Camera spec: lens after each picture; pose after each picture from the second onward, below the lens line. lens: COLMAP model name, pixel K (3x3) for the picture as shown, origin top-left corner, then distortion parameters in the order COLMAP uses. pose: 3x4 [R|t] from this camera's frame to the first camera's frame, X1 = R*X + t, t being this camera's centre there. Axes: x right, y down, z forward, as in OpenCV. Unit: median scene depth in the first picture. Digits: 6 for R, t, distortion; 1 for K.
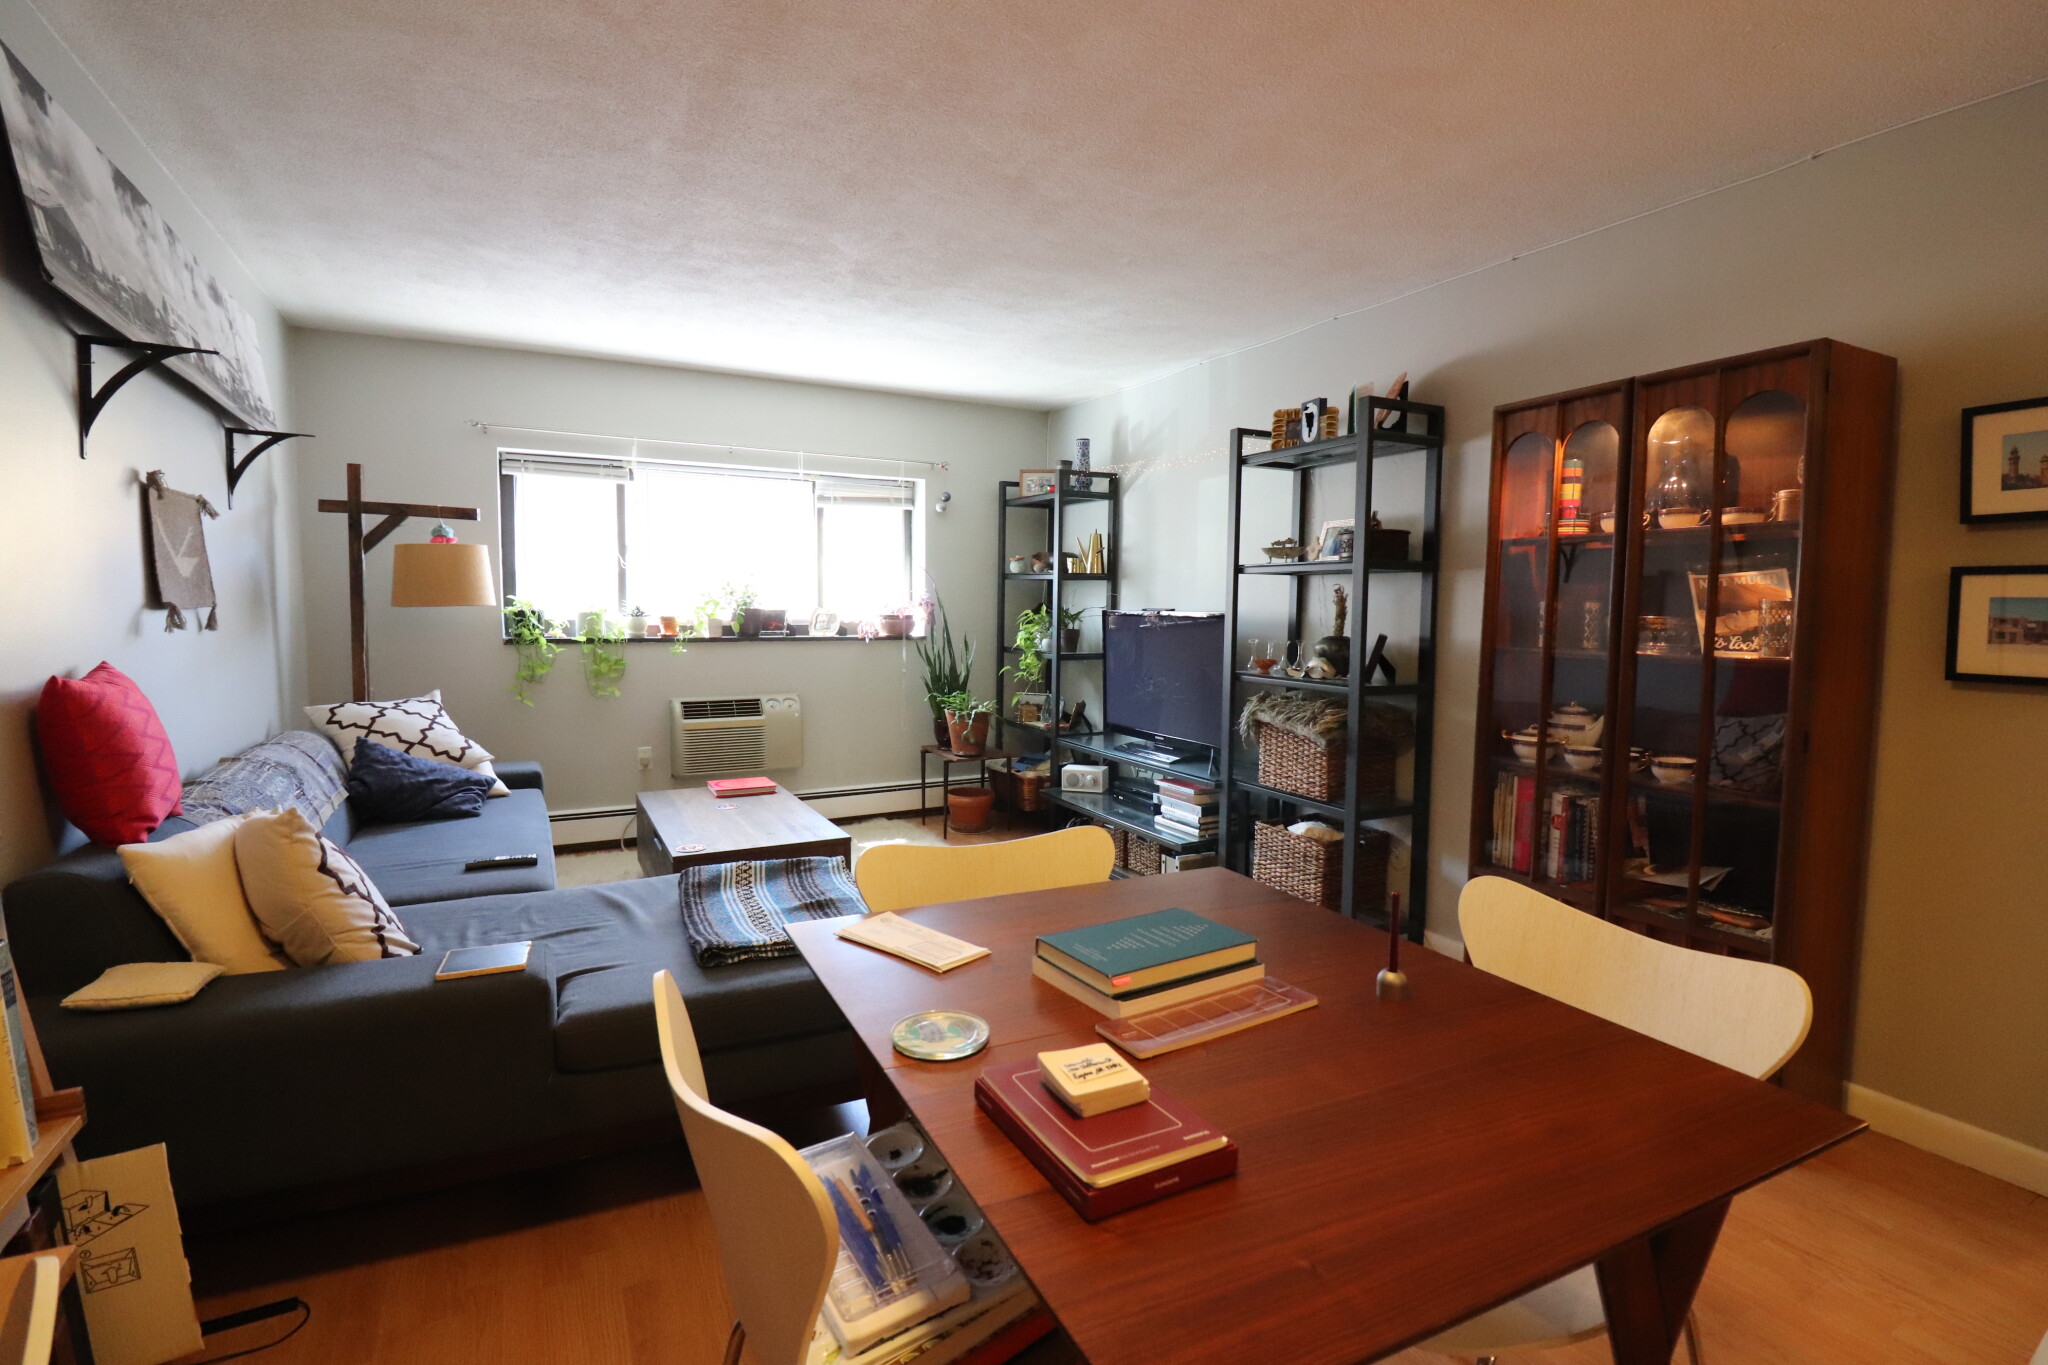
lens RADIAL K [[951.4, 0, 1019.2], [0, 951.4, 675.6], [0, 0, 1]] dist [-0.008745, -0.009071]
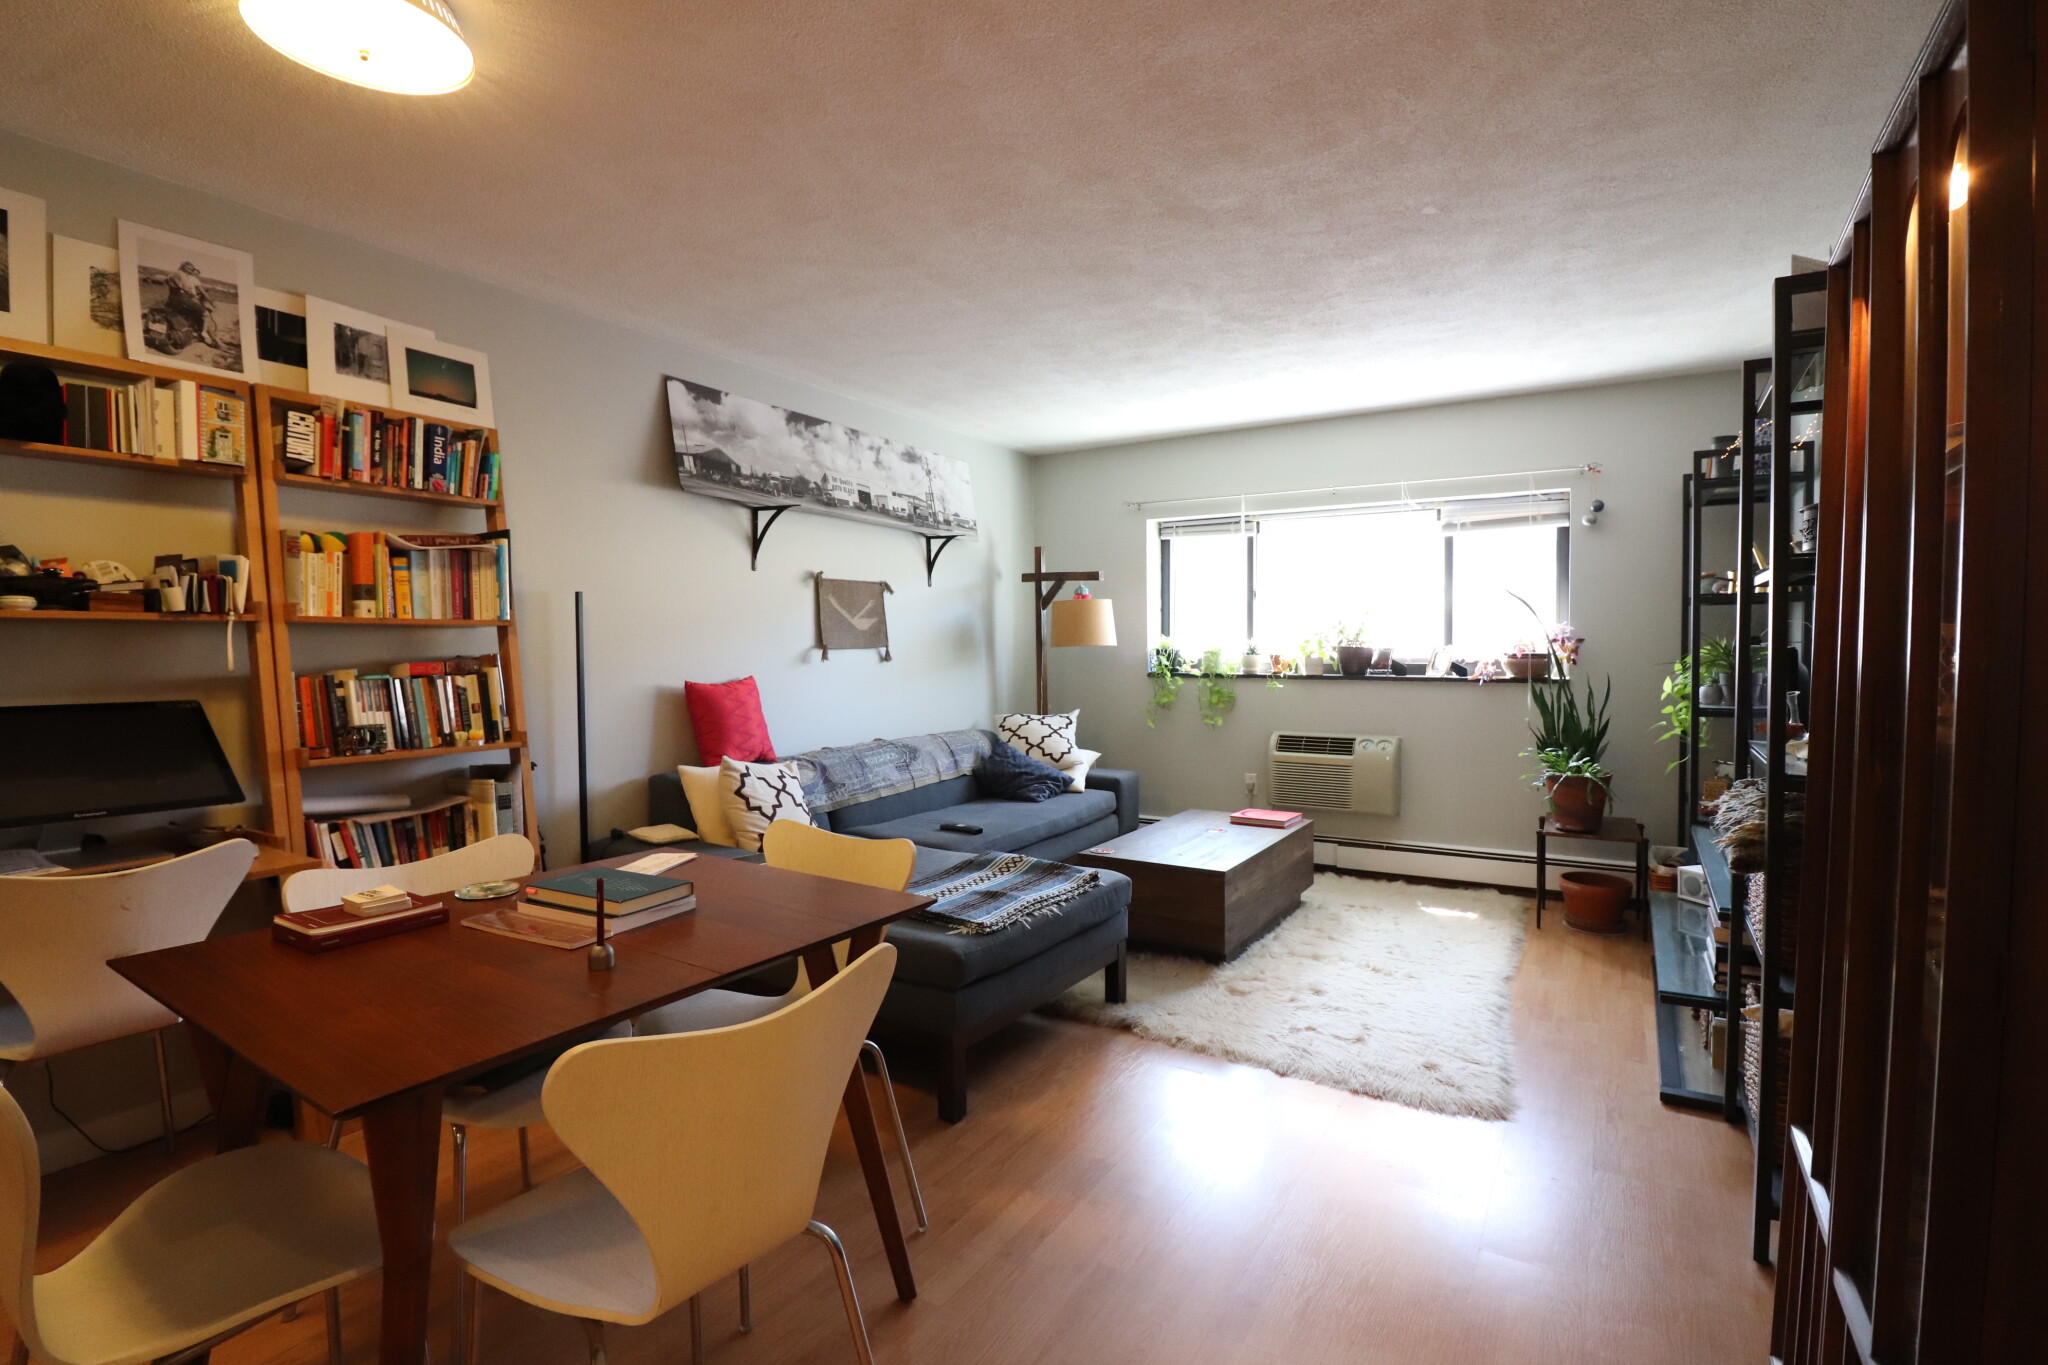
lens RADIAL K [[951.4, 0, 1011.3], [0, 951.4, 668.5], [0, 0, 1]] dist [-0.008745, -0.009071]
pose [[0.503537, 0.011429, -0.863898, 0.416631], [-0.055822, 0.998254, -0.019330, -0.009249], [0.862169, 0.057958, 0.503295, 0.206825]]
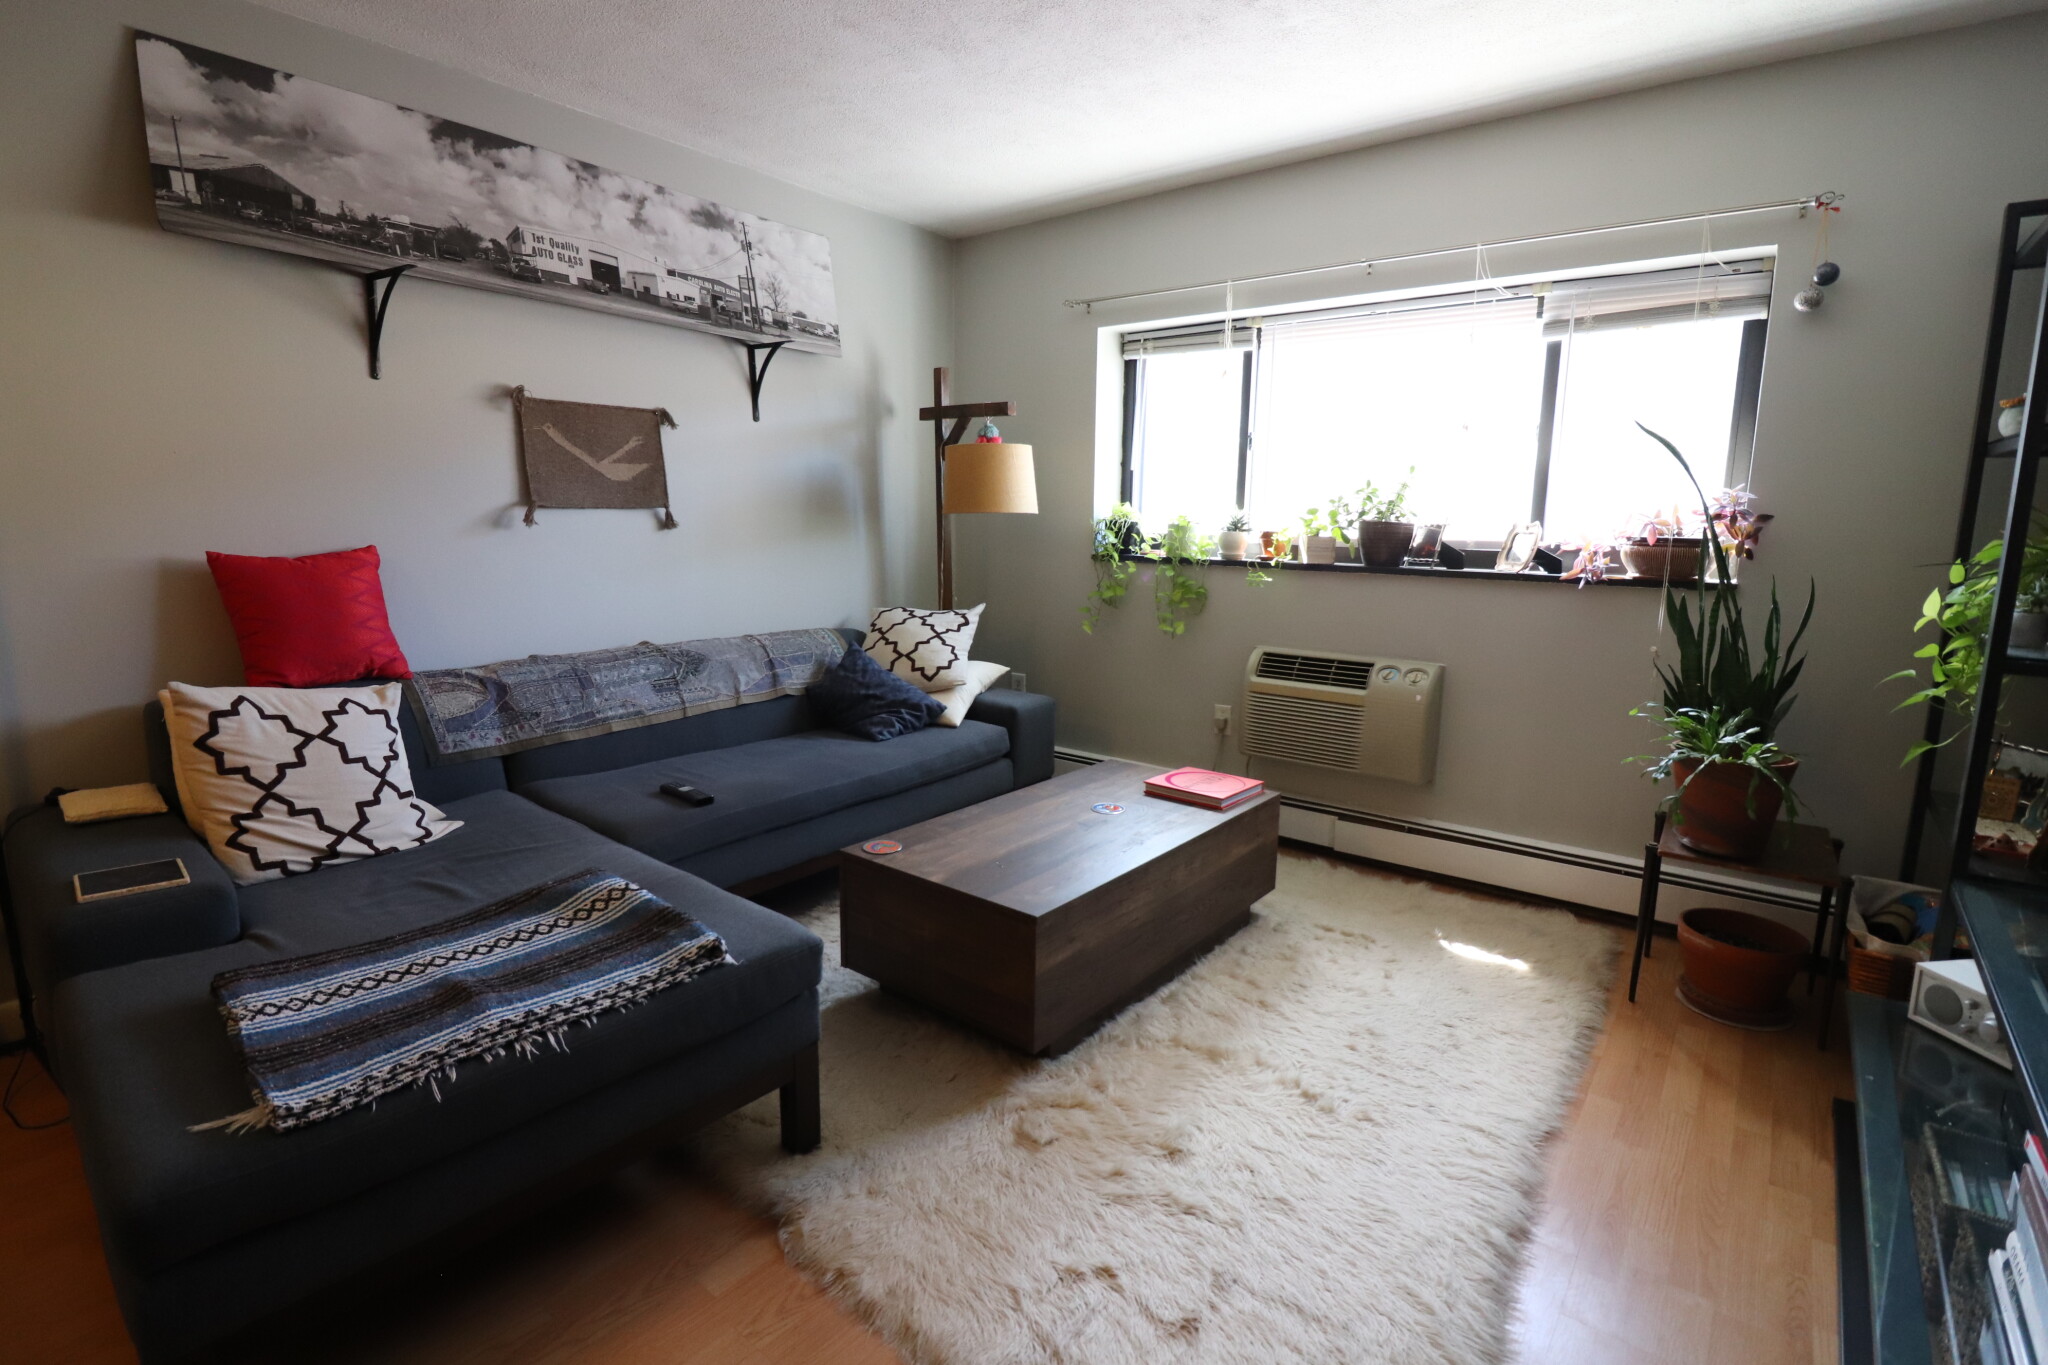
lens RADIAL K [[951.4, 0, 1015.4], [0, 951.4, 671.6], [0, 0, 1]] dist [-0.008745, -0.009071]
pose [[0.402103, 0.144433, -0.904131, 0.221158], [-0.080580, 0.989230, 0.122190, -0.030477], [0.912042, 0.023722, 0.409411, 0.546541]]
